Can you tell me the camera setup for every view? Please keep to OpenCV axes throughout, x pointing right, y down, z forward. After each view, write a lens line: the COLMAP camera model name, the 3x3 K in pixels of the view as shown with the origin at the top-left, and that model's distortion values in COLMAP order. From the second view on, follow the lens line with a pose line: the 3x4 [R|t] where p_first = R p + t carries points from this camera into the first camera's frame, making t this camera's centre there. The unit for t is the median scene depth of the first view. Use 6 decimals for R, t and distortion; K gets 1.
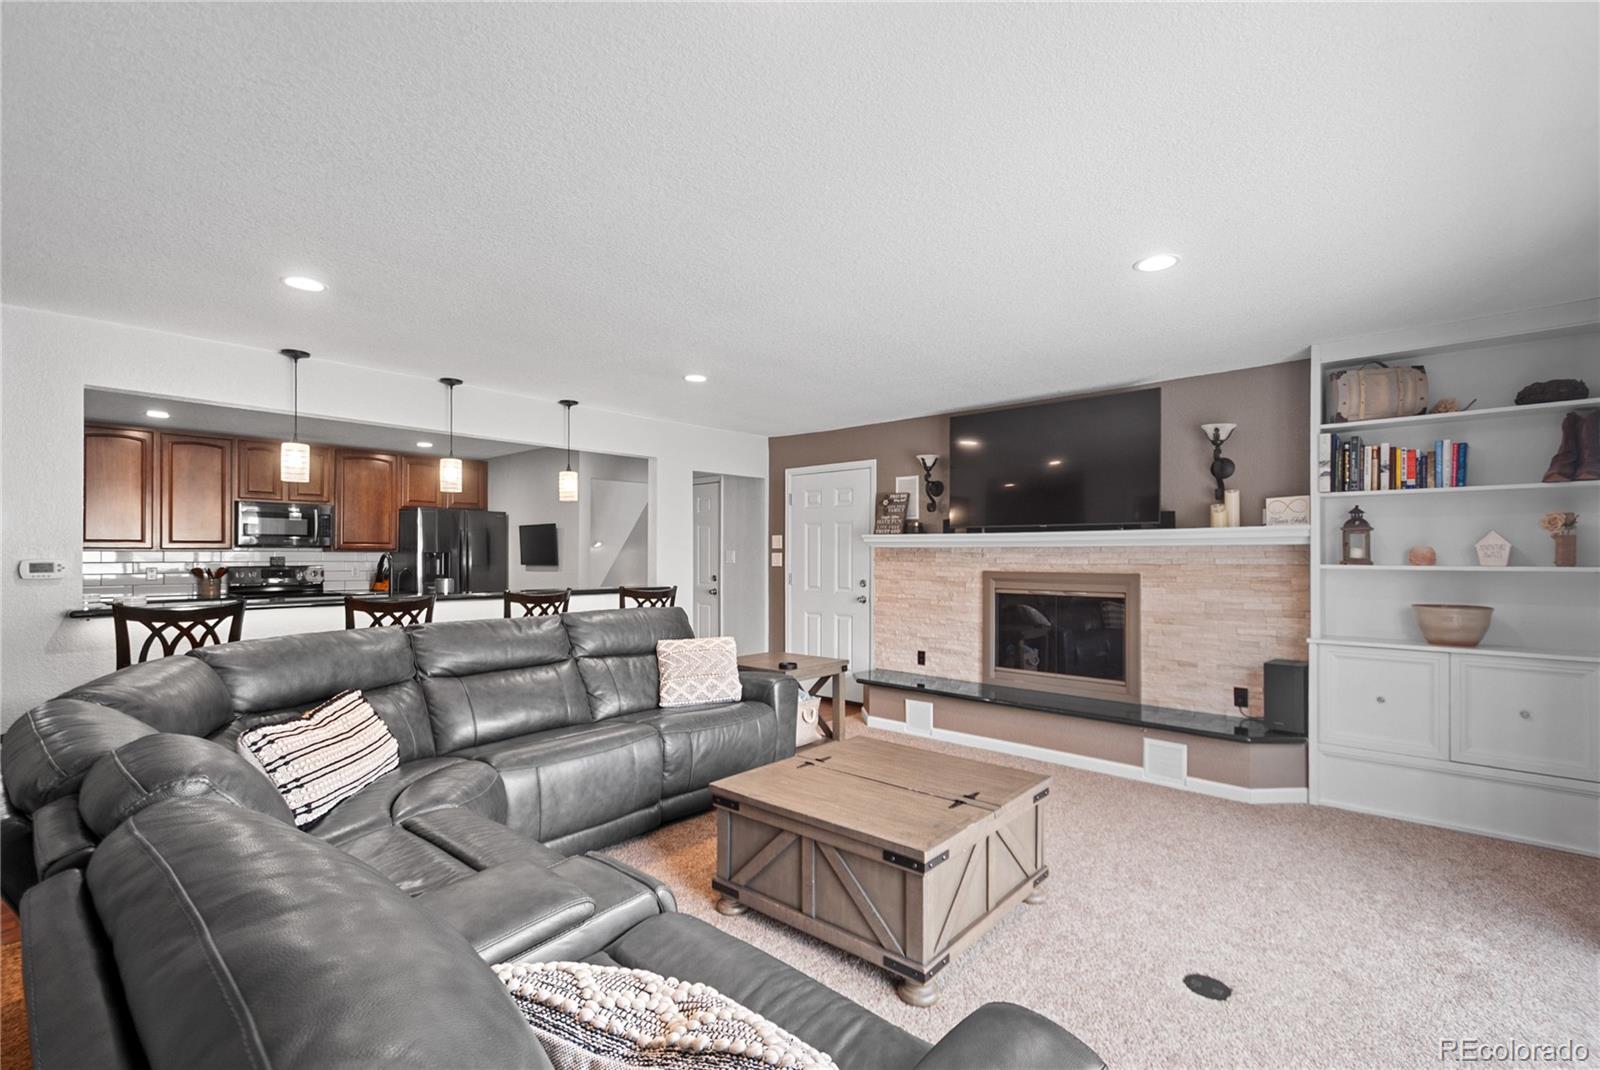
lens RADIAL K [[706.1, 0, 801.0], [0, 706.1, 543.0], [0, 0, 1]] dist [0.011108, -0.003122]
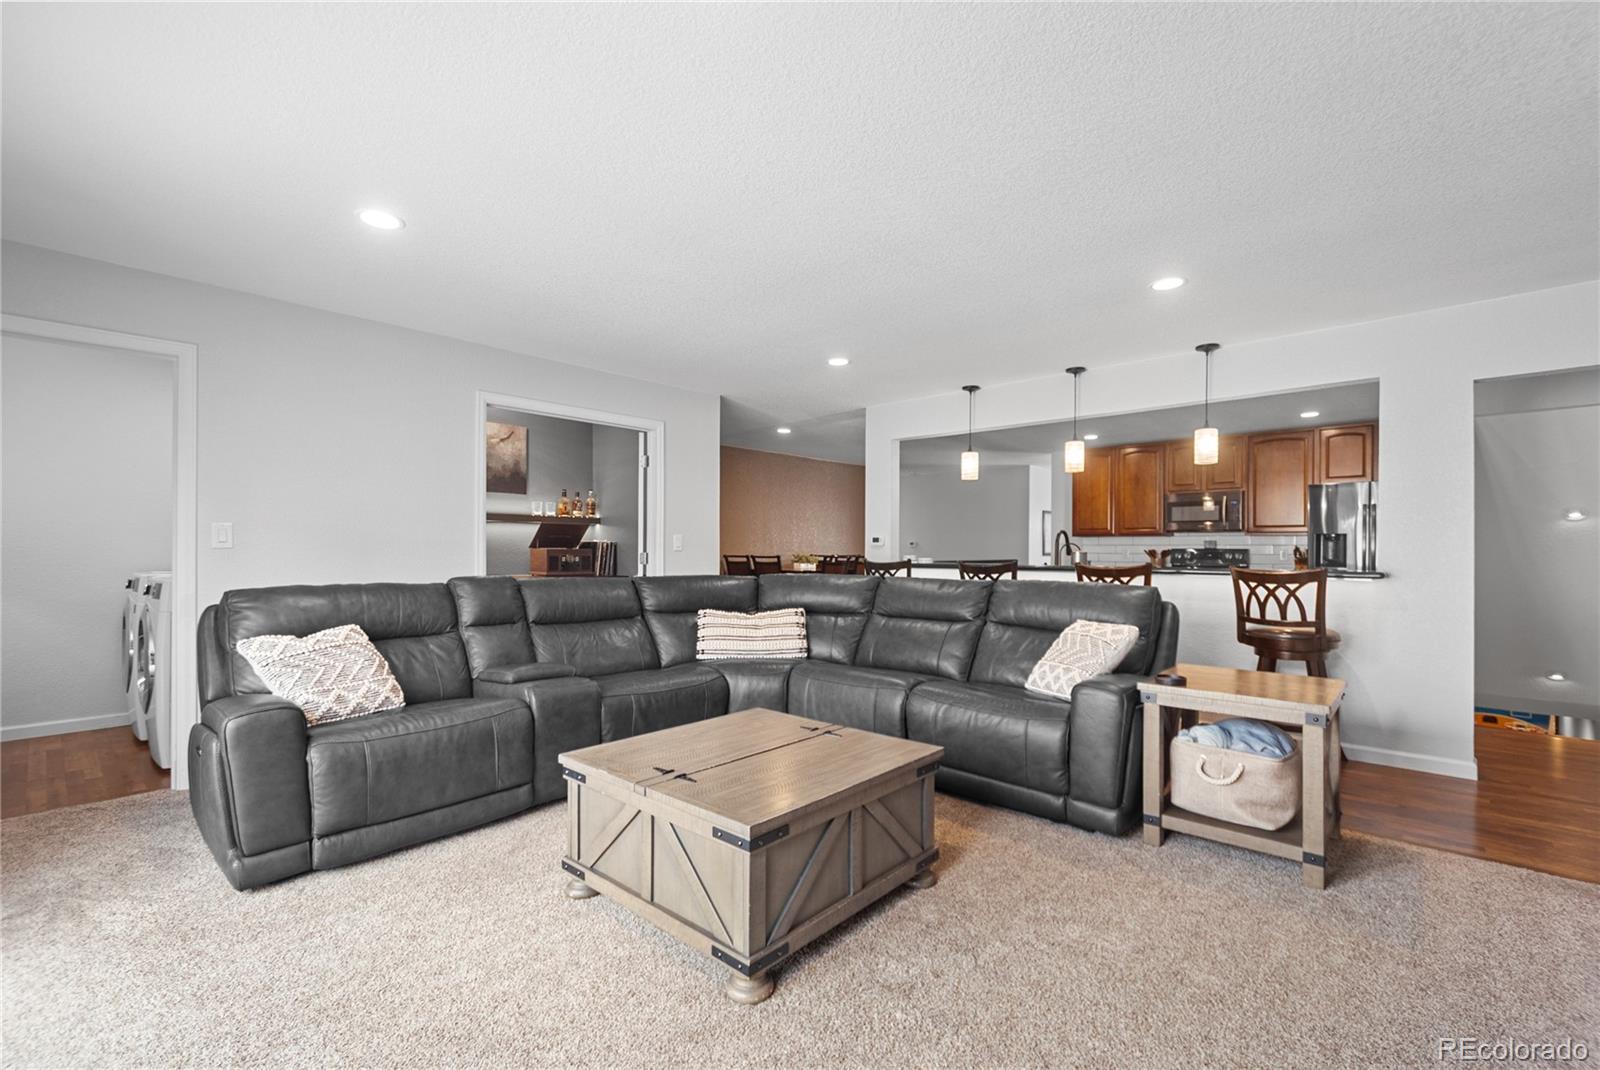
lens RADIAL K [[706.1, 0, 801.6], [0, 706.1, 544.5], [0, 0, 1]] dist [0.011108, -0.003122]
pose [[0.019028, -0.003084, -0.999814, 0.429891], [0.017136, 0.999849, -0.002758, 0.021152], [0.999672, -0.017081, 0.019078, 0.419648]]
